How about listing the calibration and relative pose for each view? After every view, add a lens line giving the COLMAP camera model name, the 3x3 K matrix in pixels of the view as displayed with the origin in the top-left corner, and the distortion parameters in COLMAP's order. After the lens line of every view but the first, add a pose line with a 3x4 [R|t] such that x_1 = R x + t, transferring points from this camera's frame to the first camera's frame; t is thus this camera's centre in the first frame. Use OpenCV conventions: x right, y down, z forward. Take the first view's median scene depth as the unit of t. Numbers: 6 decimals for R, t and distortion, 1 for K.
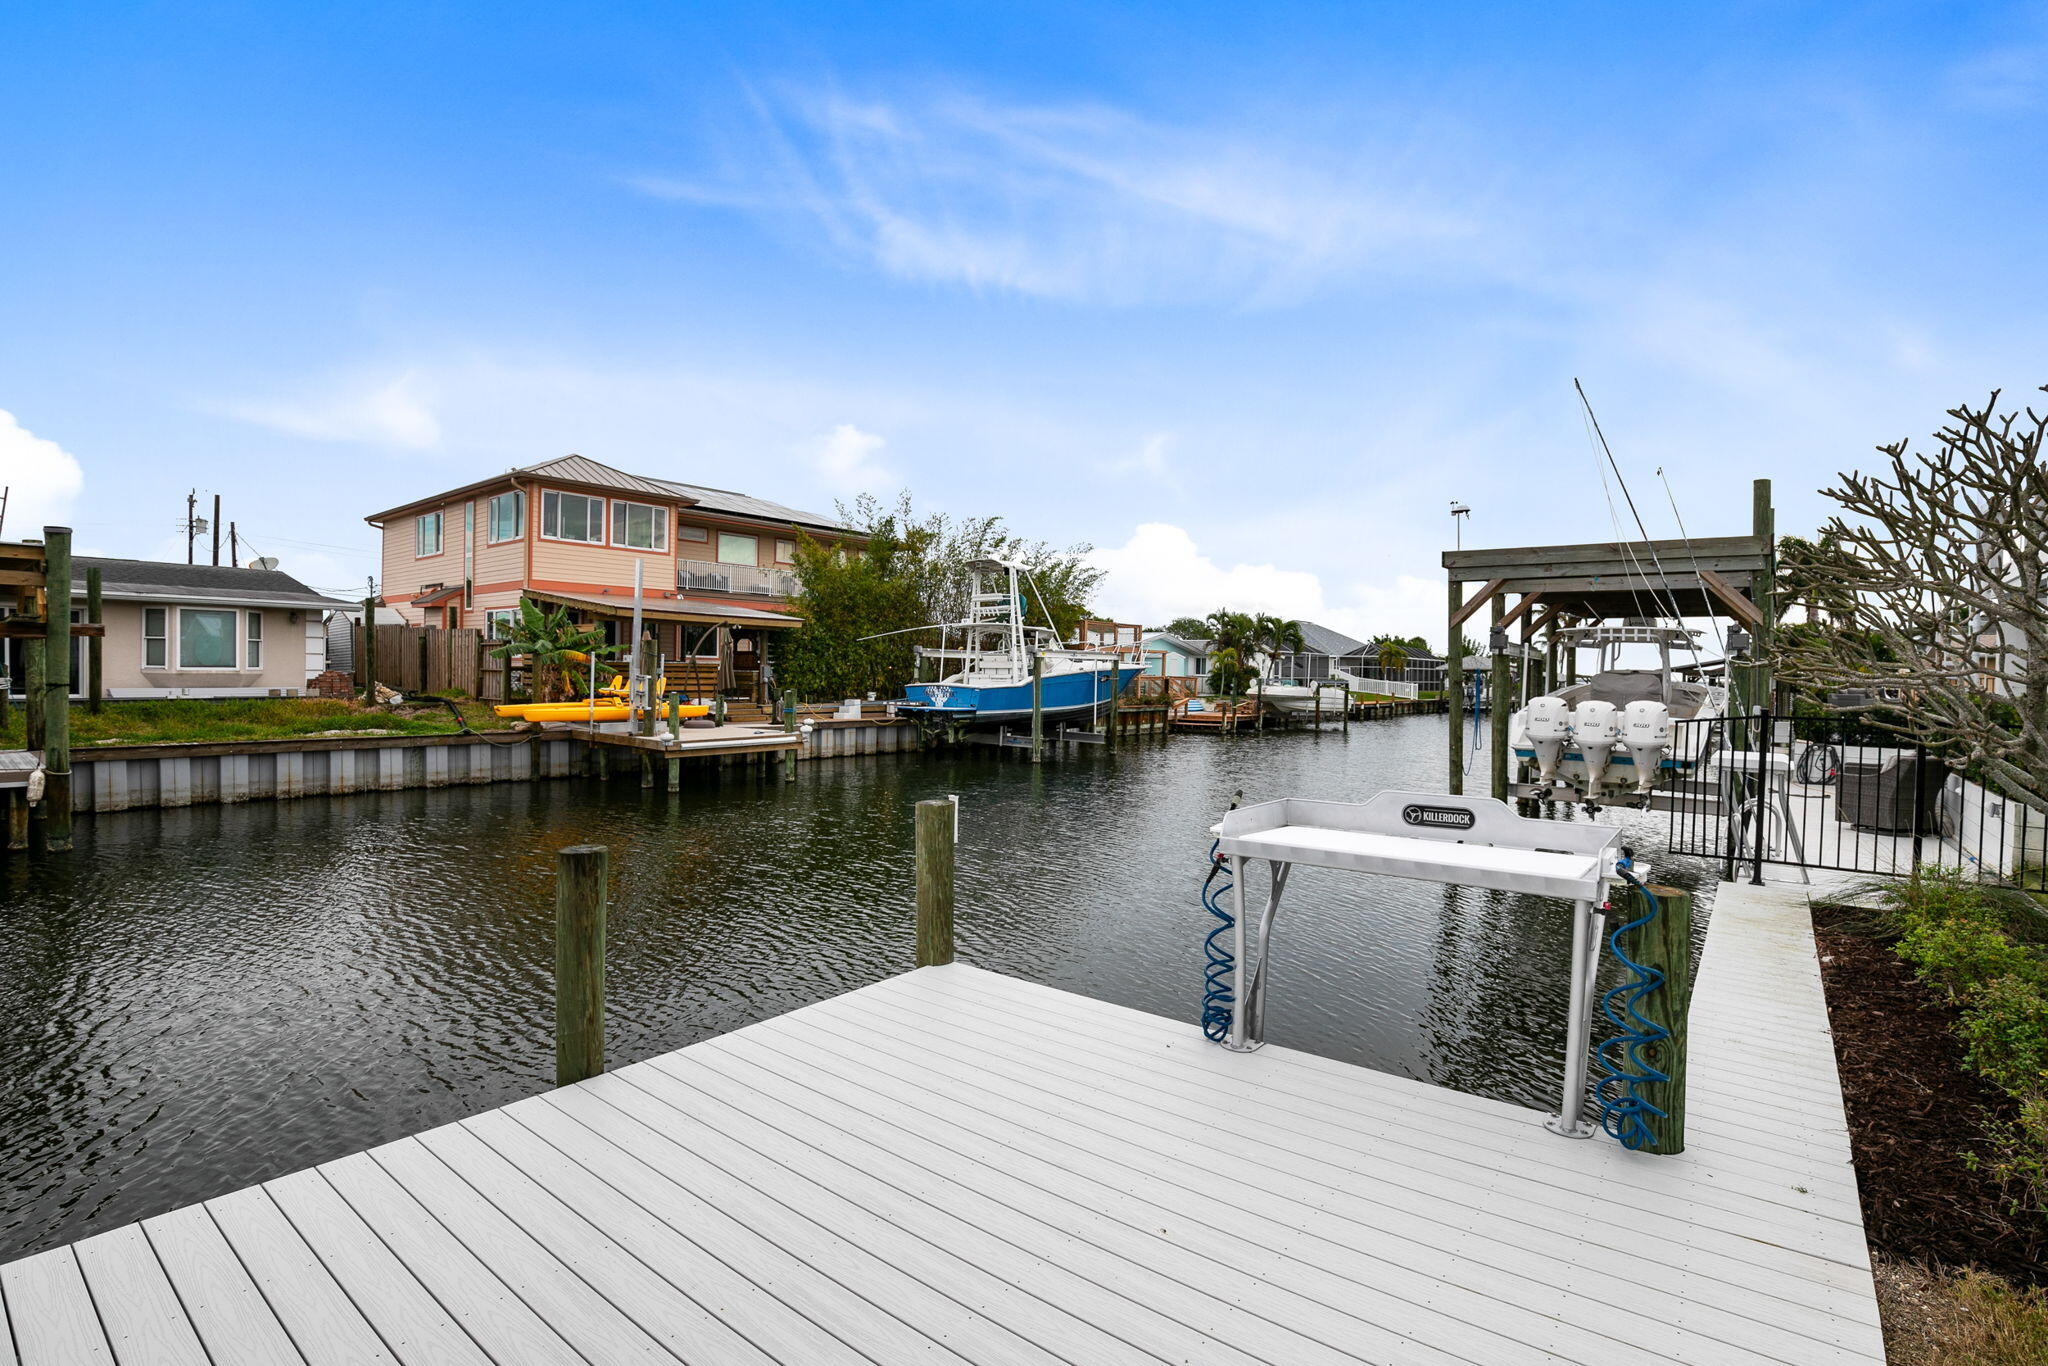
lens RADIAL K [[943.1, 0, 1024.0], [0, 943.1, 683.0], [0, 0, 1]] dist [-0.035944, -0.000217]
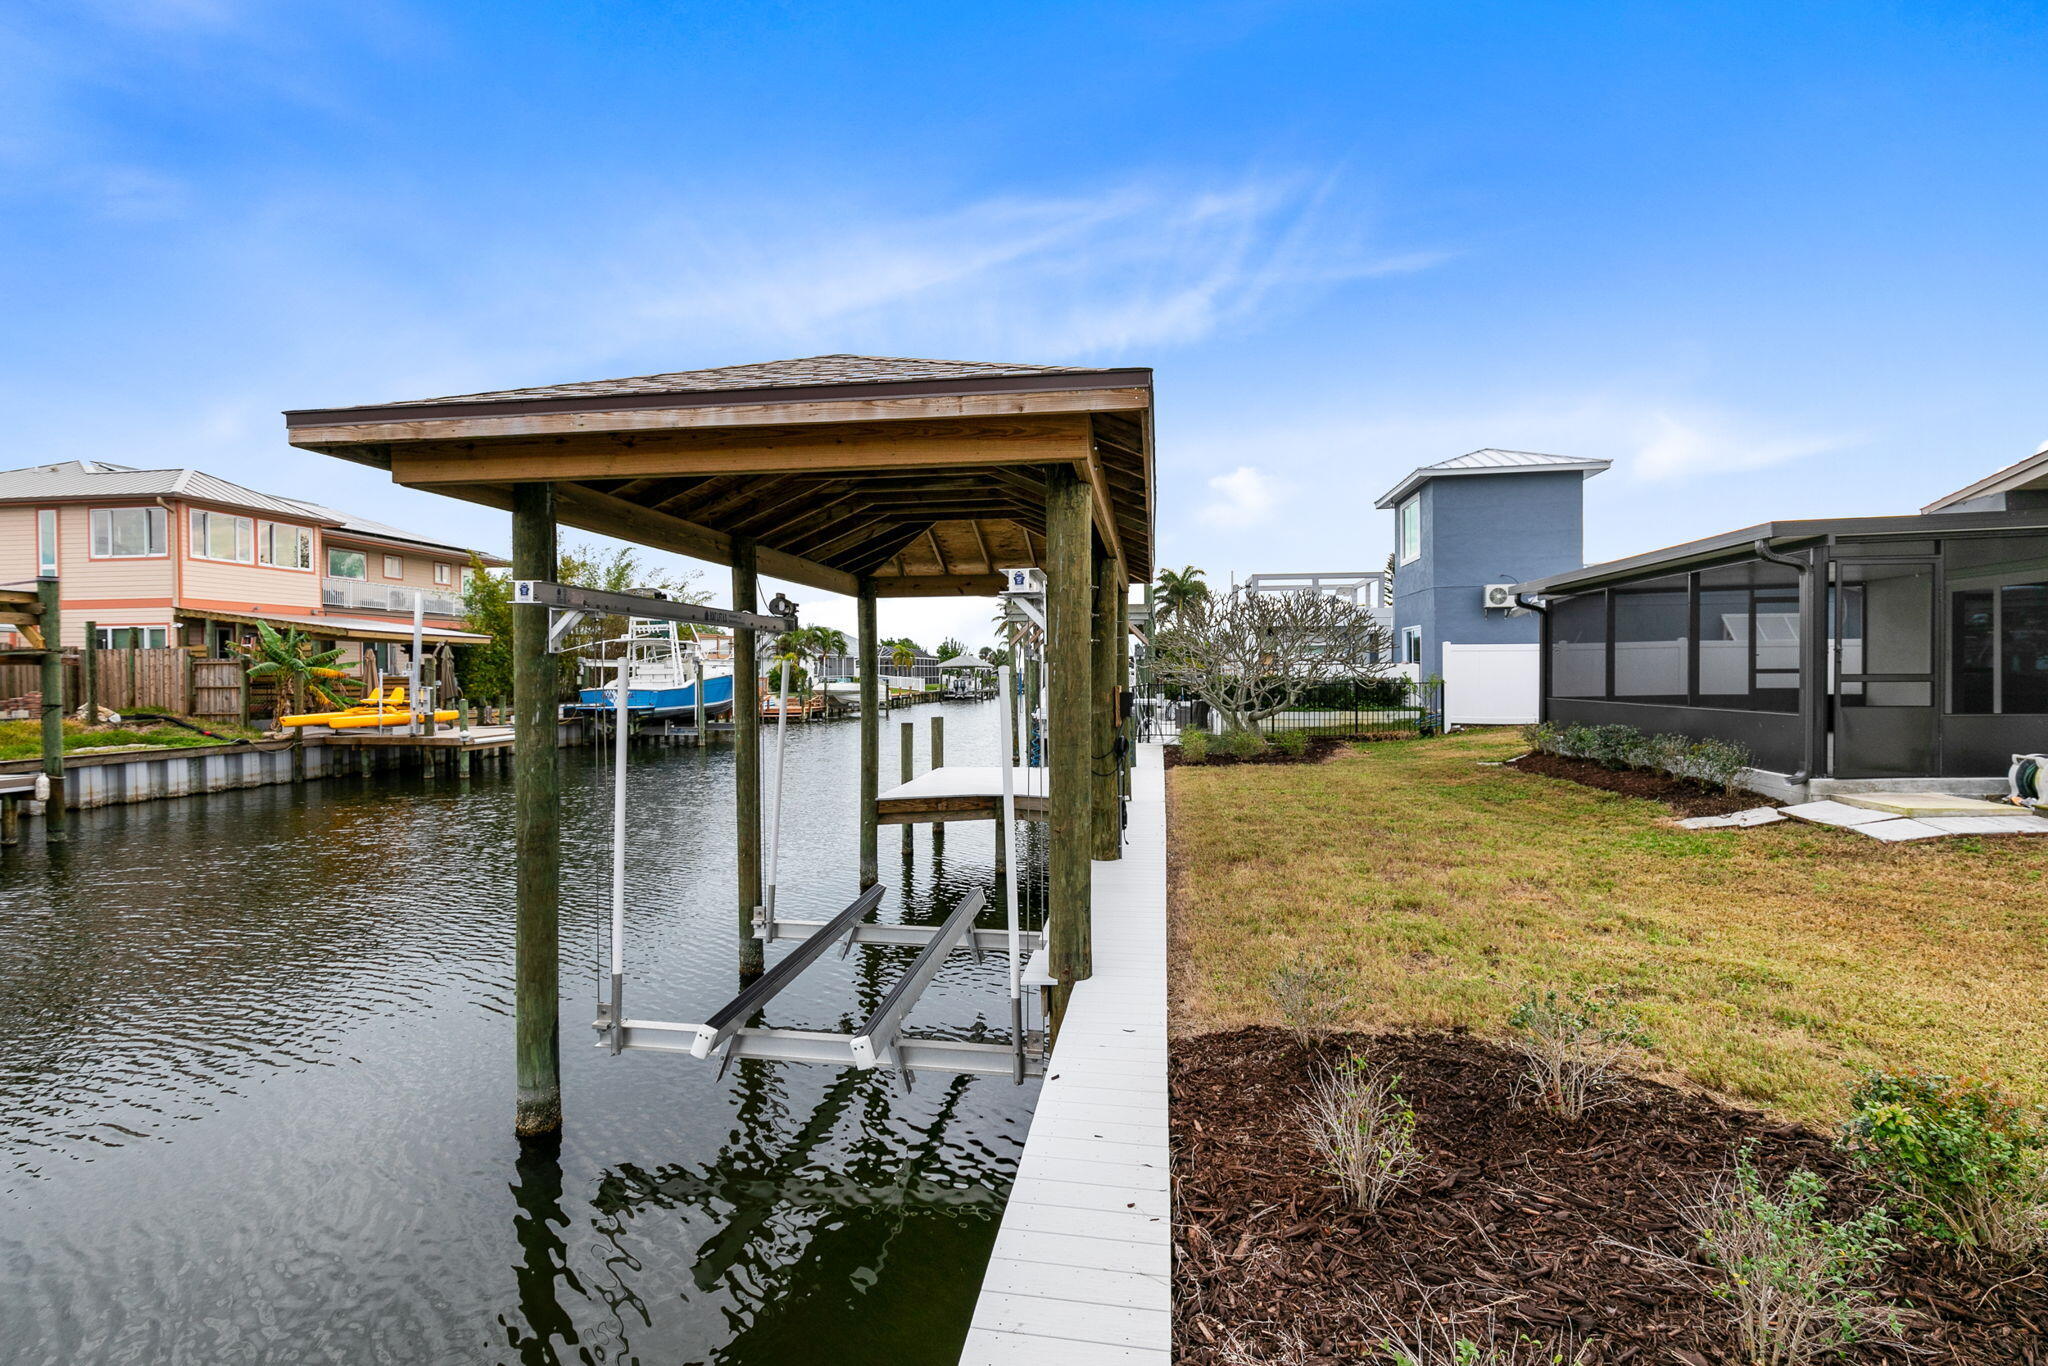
lens RADIAL K [[939.8, 0, 1024.0], [0, 939.8, 683.0], [0, 0, 1]] dist [-0.000820, -0.000432]
pose [[0.858119, -0.028725, 0.512647, -0.259394], [0.028271, 0.999563, 0.008686, -0.001344], [-0.512672, 0.007040, 0.858555, -0.332283]]
